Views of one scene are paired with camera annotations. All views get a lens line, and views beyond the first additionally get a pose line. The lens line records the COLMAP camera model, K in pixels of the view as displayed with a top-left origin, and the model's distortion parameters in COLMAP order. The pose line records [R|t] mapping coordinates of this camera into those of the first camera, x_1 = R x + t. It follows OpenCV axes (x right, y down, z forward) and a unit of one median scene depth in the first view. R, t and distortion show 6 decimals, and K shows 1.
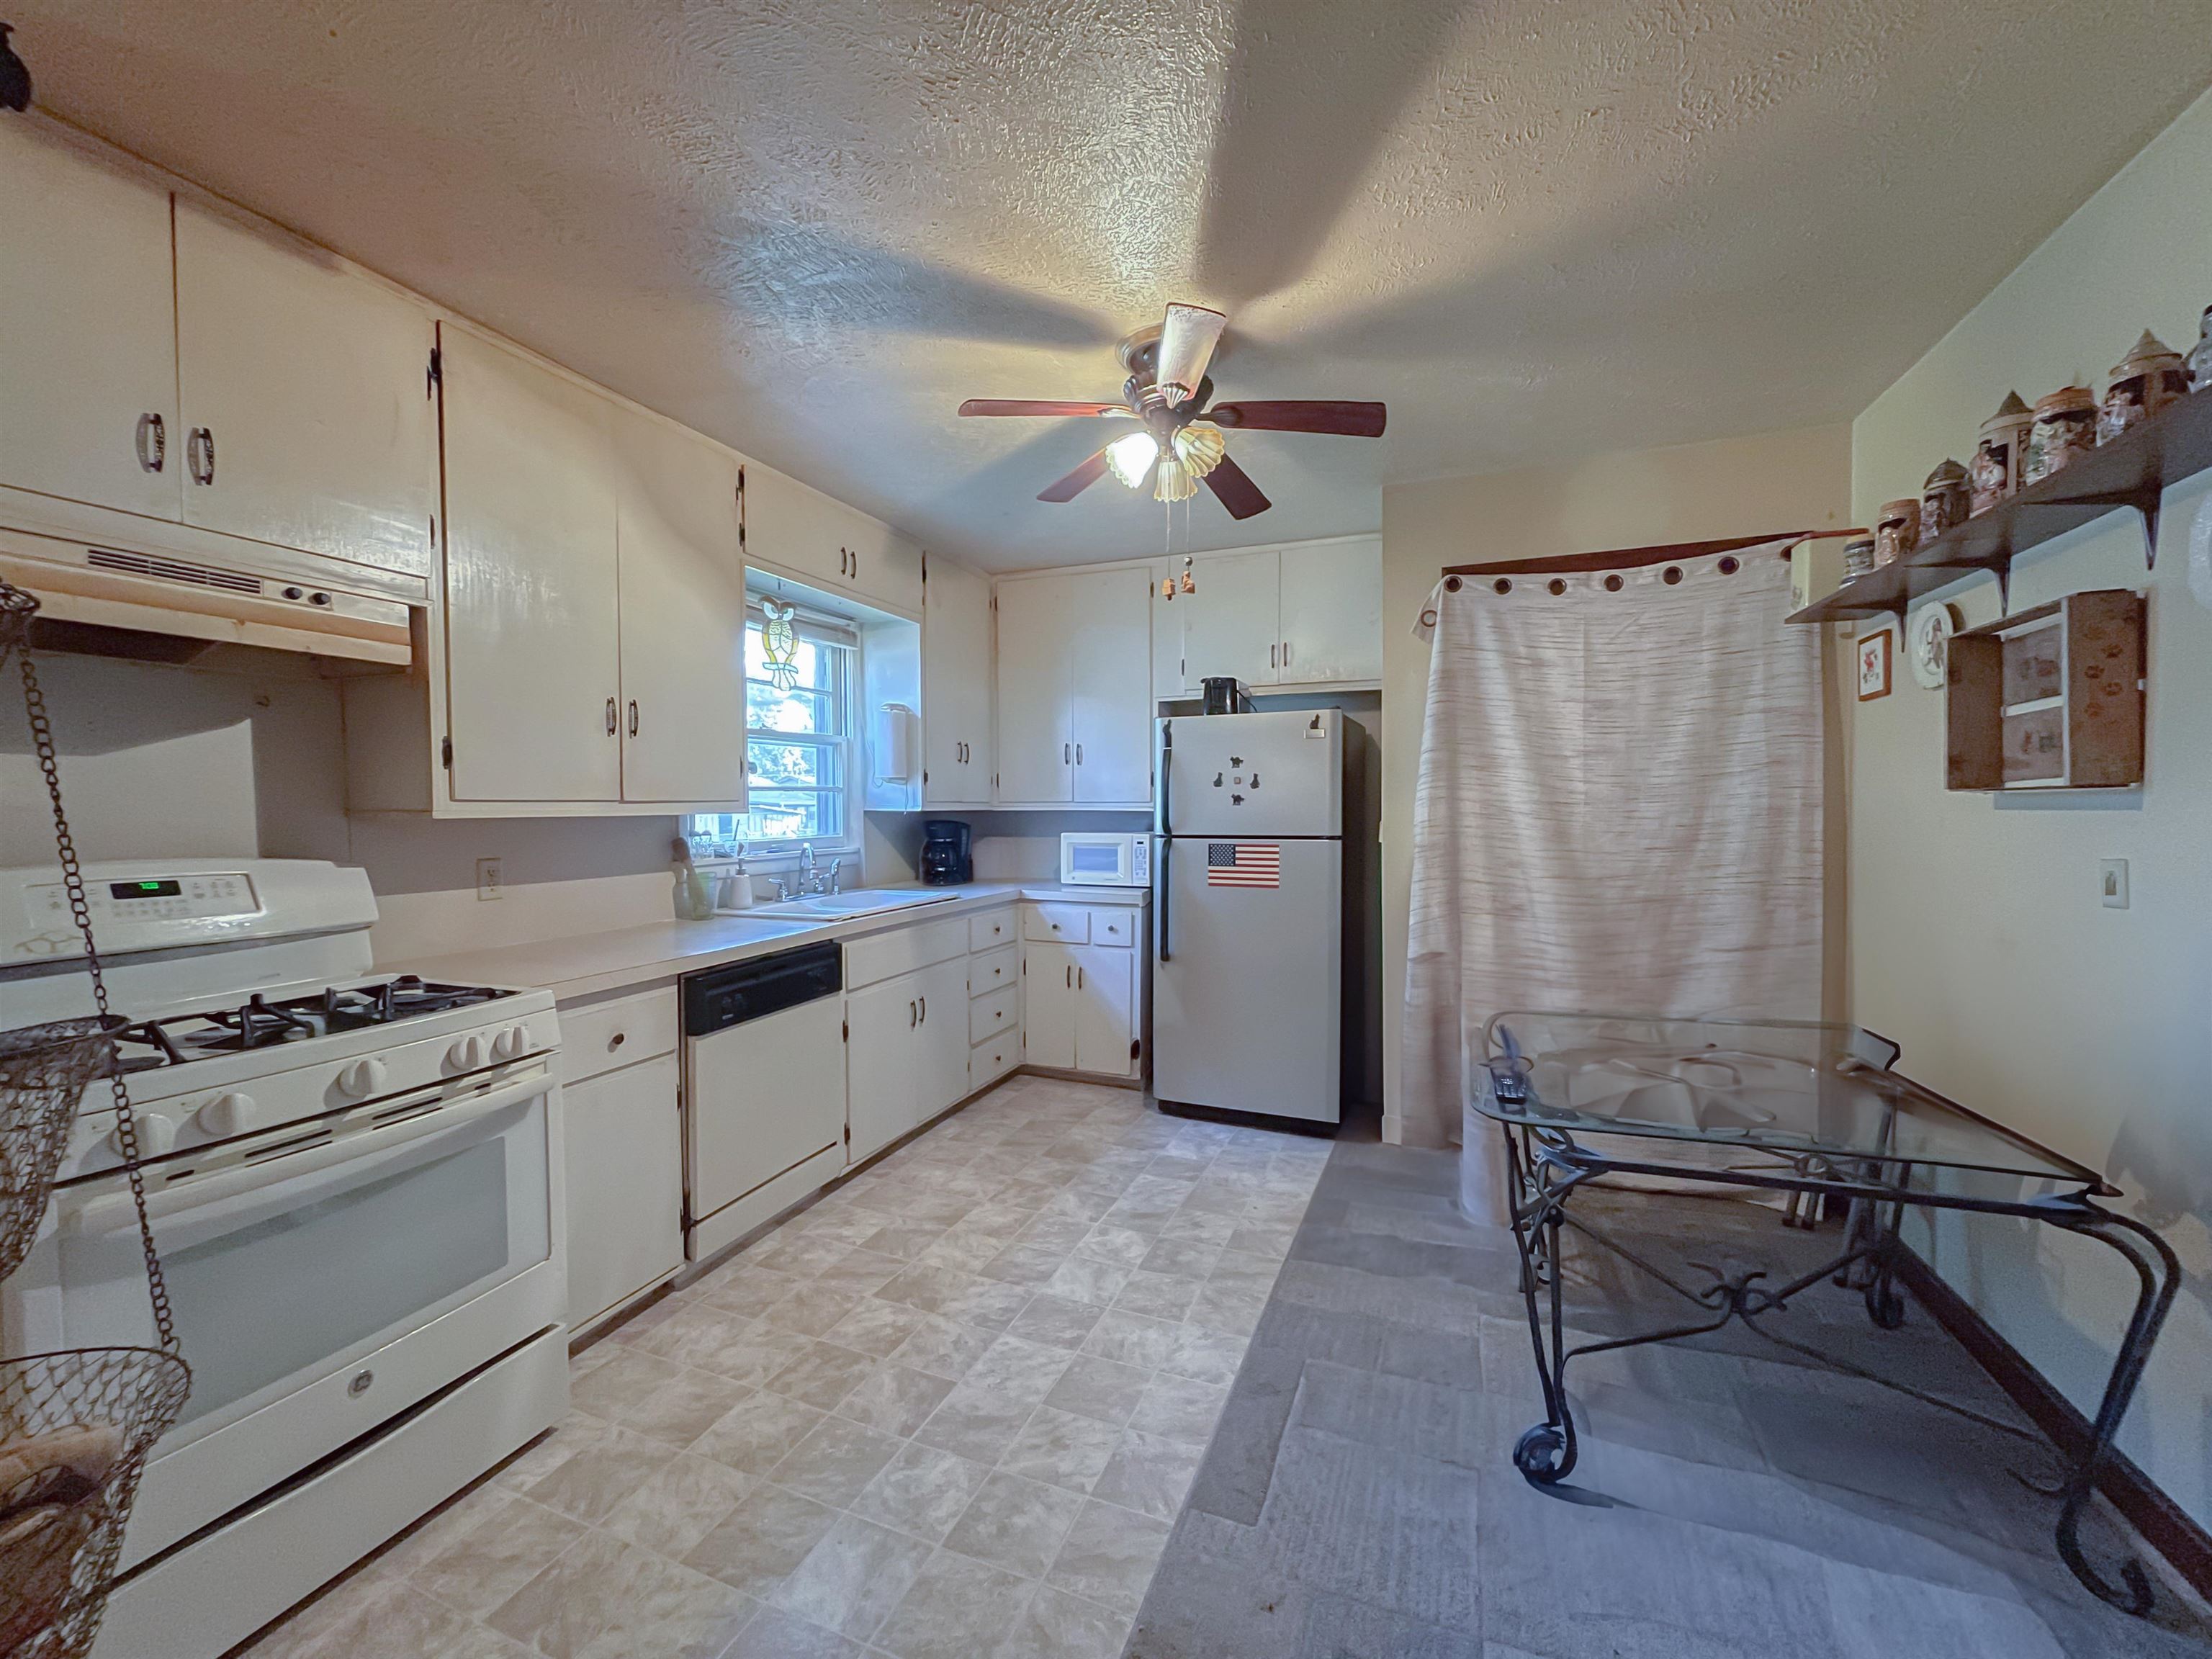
lens RADIAL K [[891.0, 0, 1109.6], [0, 891.0, 834.6], [0, 0, 1]] dist [-0.003216, 0.002193]
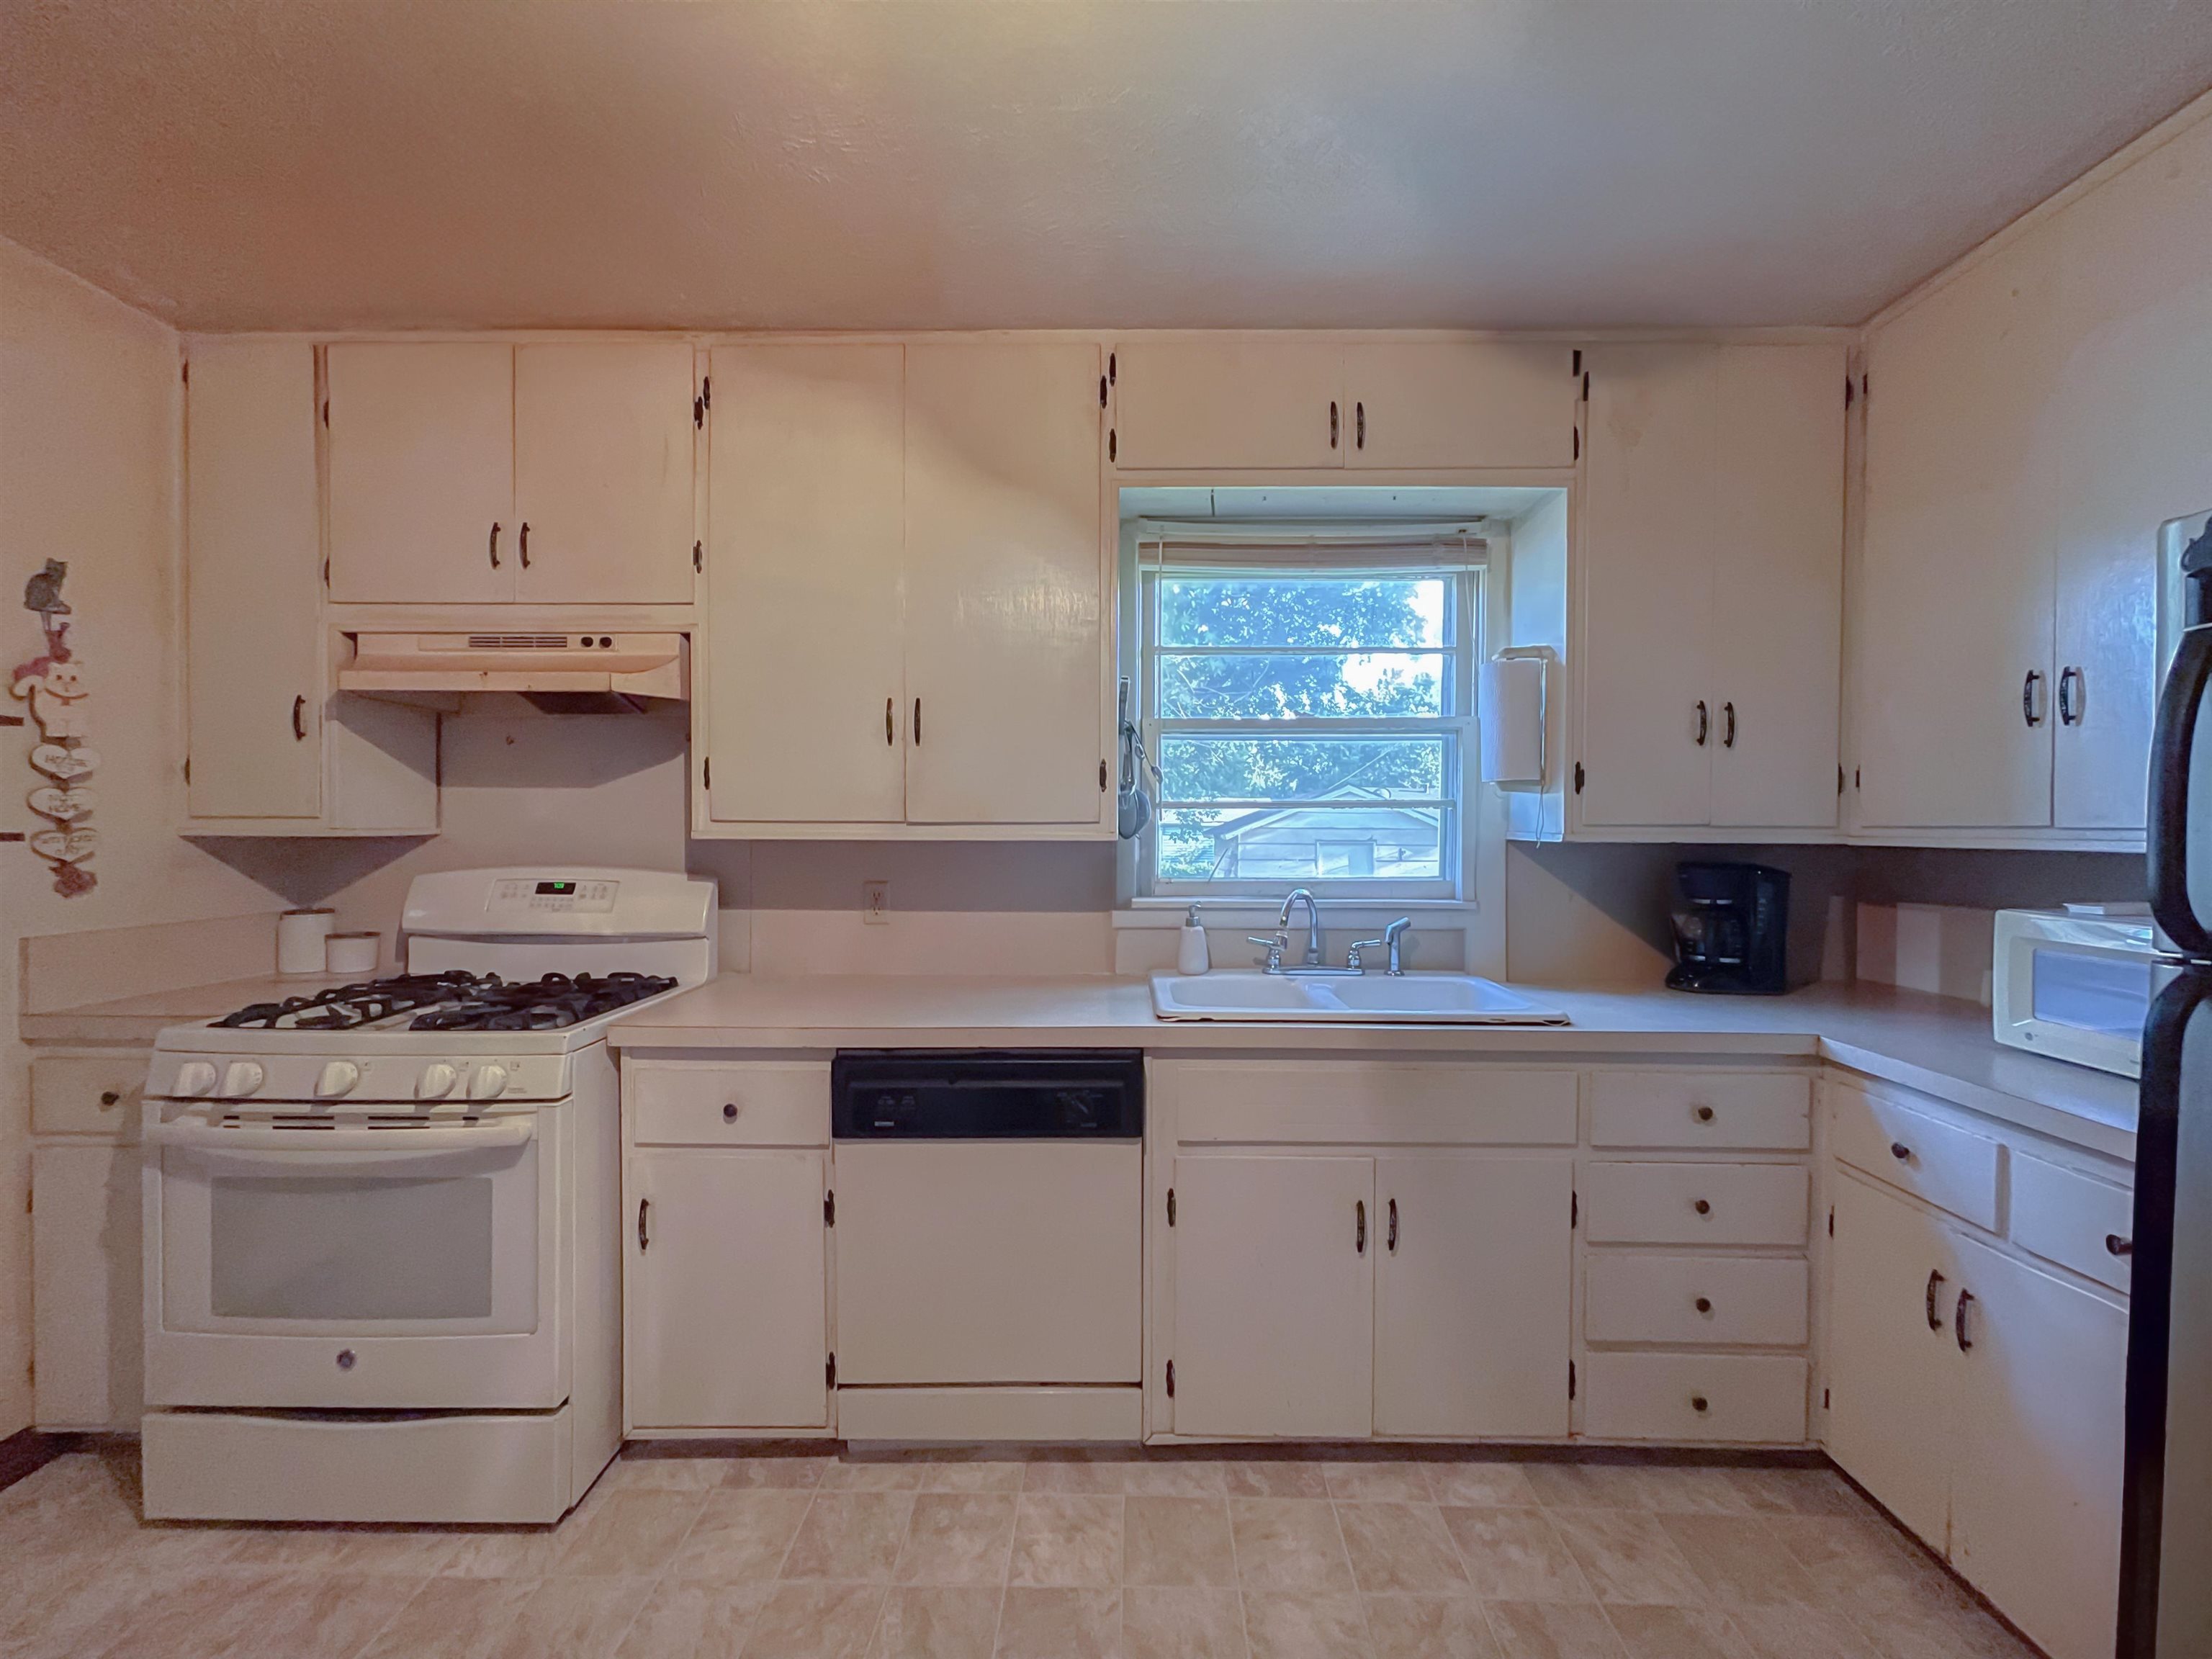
lens RADIAL K [[891.0, 0, 1109.7], [0, 891.0, 834.8], [0, 0, 1]] dist [-0.003216, 0.002193]
pose [[0.347823, 0.017227, -0.937402, 0.252565], [-0.037897, 0.999272, 0.004303, -0.031528], [0.936794, 0.034028, 0.348223, 0.764475]]
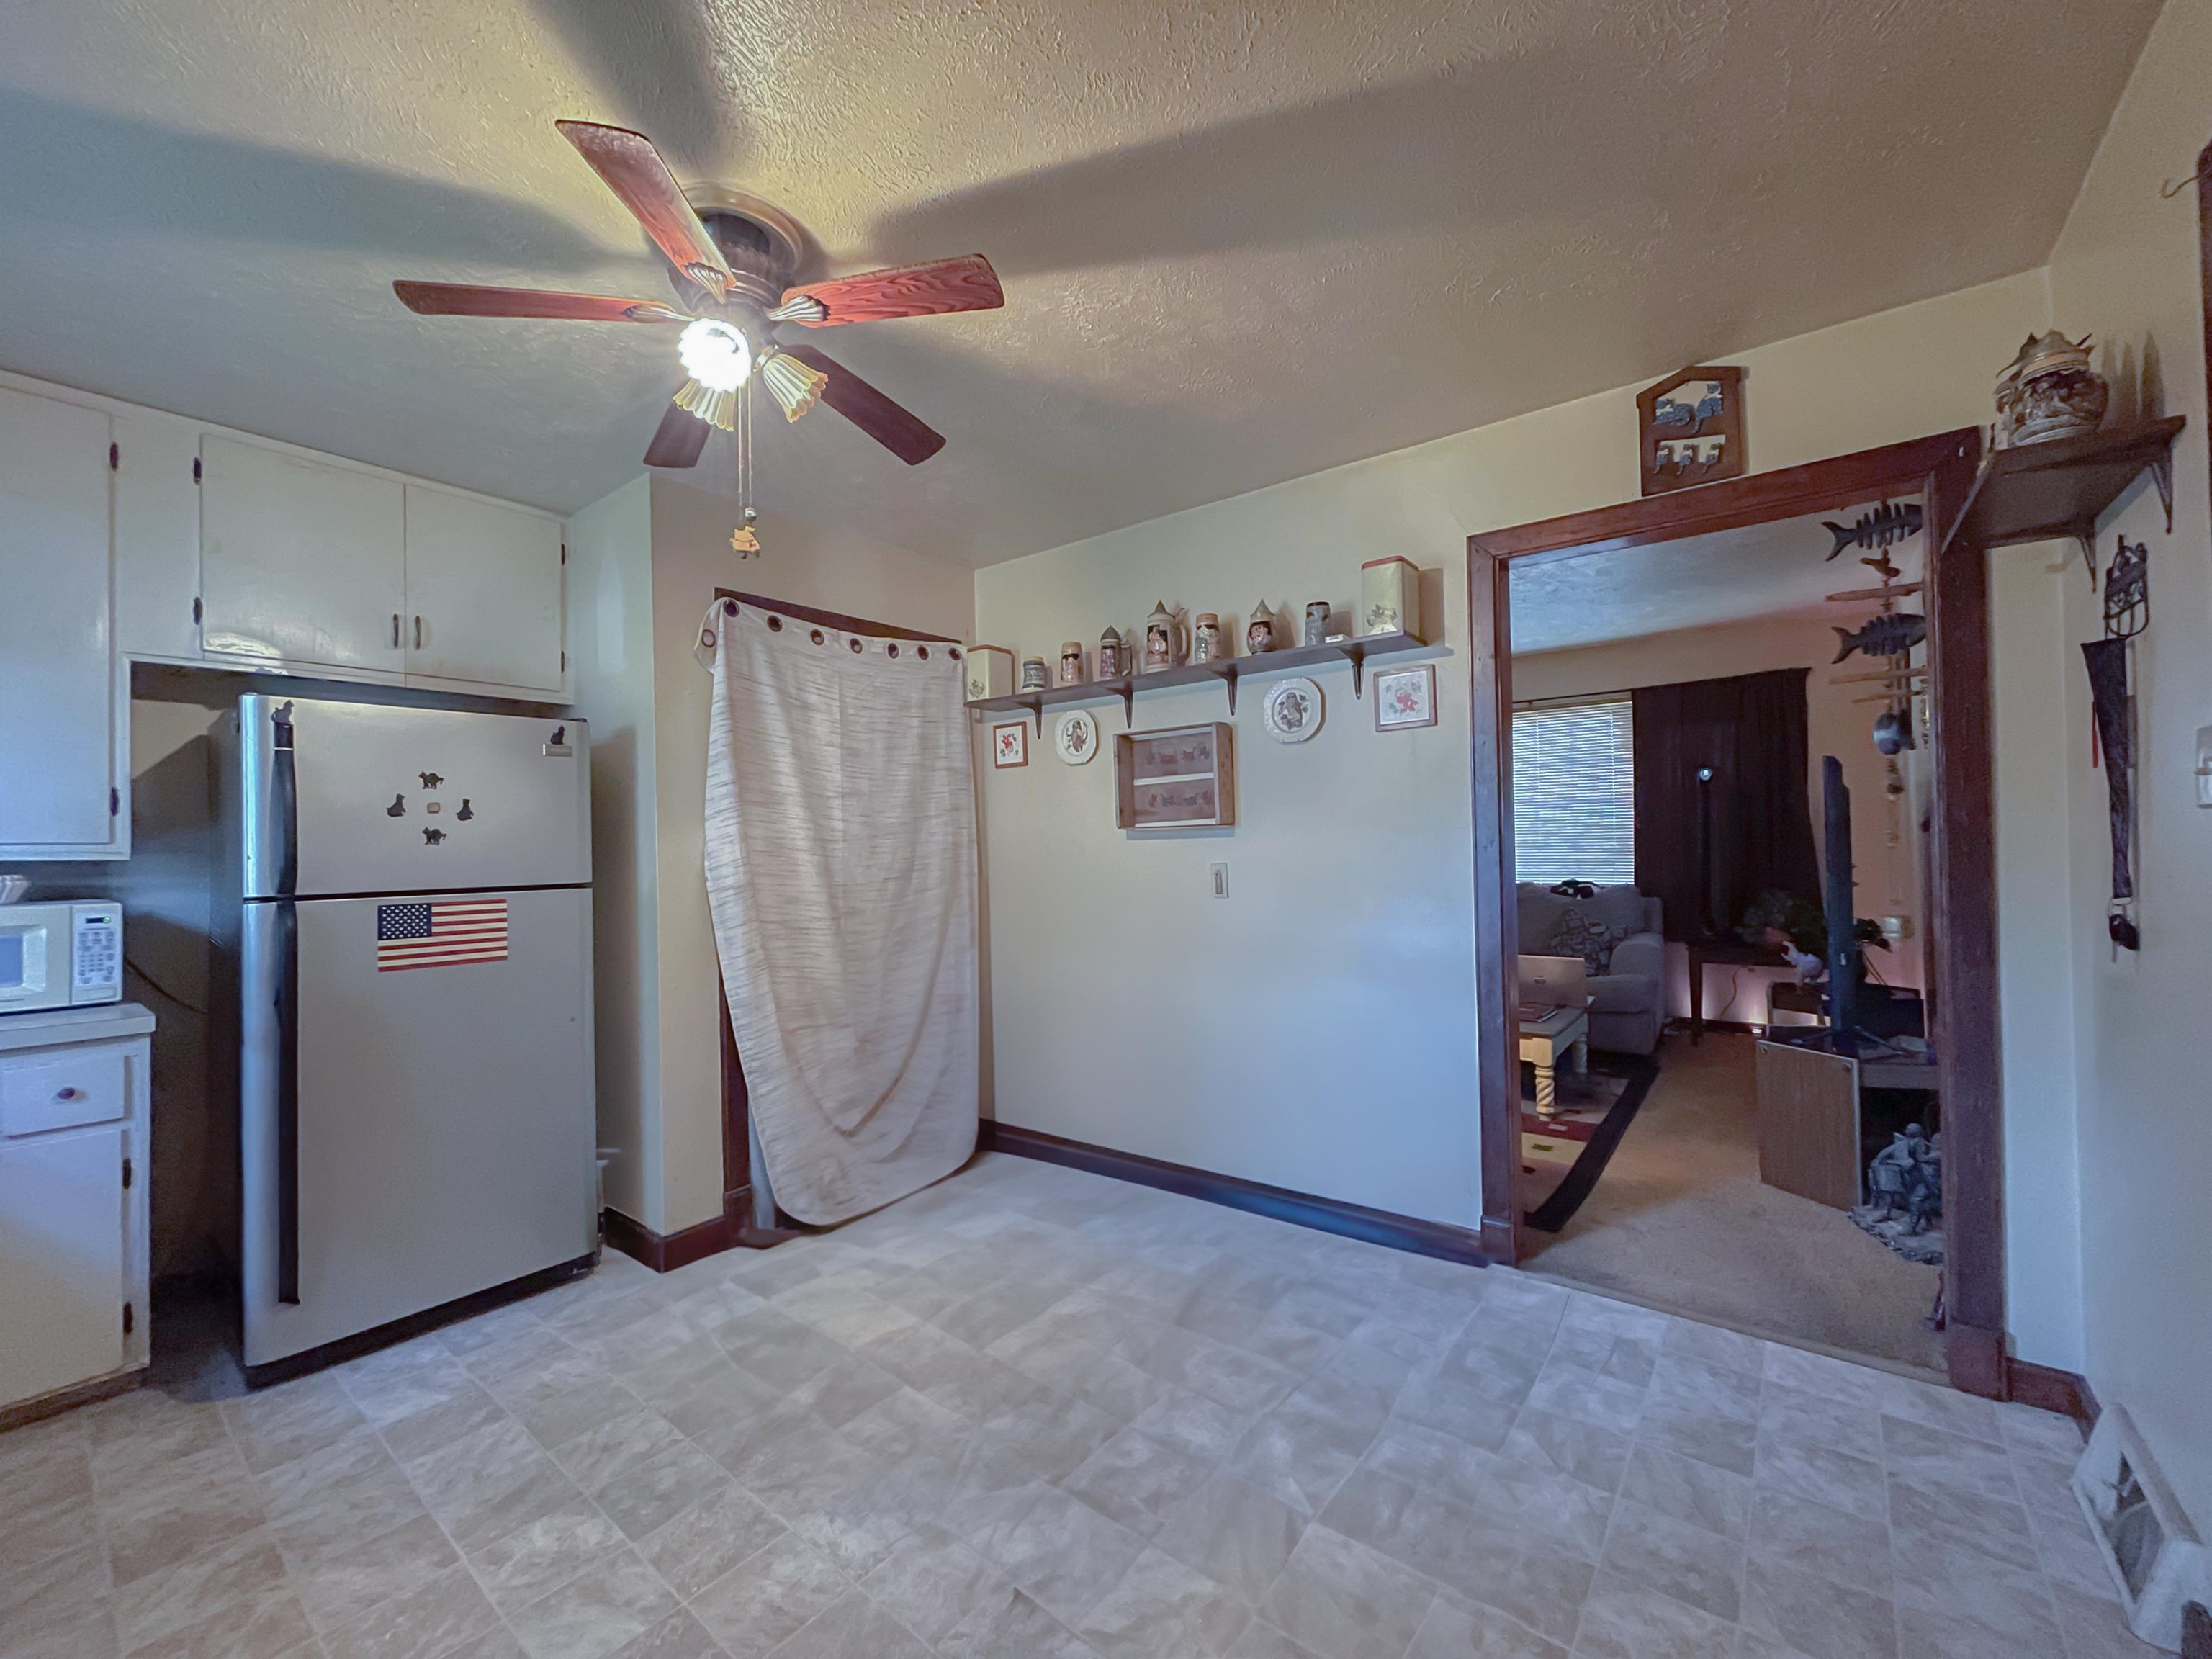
lens RADIAL K [[891.0, 0, 1108.8], [0, 891.0, 834.6], [0, 0, 1]] dist [-0.003216, 0.002193]
pose [[0.284657, 0.010562, 0.958571, -0.434900], [0.048796, 0.998483, -0.025492, 0.001691], [-0.957387, 0.054031, 0.283710, 0.391709]]
